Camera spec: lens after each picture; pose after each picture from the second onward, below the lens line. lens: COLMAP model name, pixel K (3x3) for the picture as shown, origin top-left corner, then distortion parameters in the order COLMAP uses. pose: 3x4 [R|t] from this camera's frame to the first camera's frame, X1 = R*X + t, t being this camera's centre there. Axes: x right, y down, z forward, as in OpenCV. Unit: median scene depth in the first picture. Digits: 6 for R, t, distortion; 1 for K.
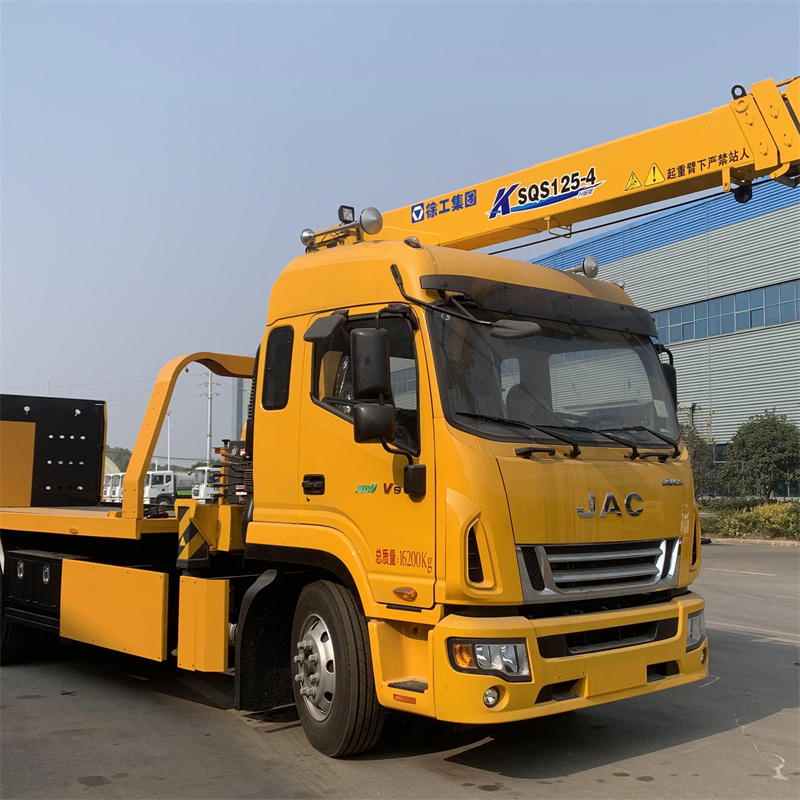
lens RADIAL K [[1074.9, 0, 400.0], [0, 1074.9, 400.0], [0, 0, 1]] dist [0.195038, -0.590114]
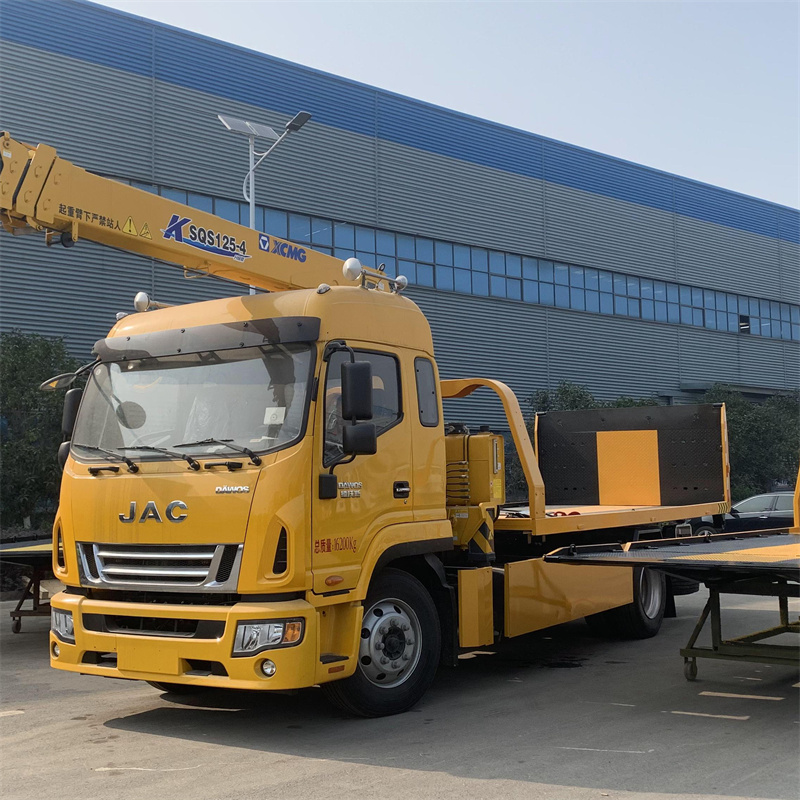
lens RADIAL K [[1074.9, 0, 400.0], [0, 1074.9, 400.0], [0, 0, 1]] dist [0.195038, -0.590114]
pose [[0.247496, -0.083999, -0.965241, 1.344100], [0.090966, 0.993849, -0.063164, 0.072591], [0.964609, -0.072171, 0.253615, 0.937557]]
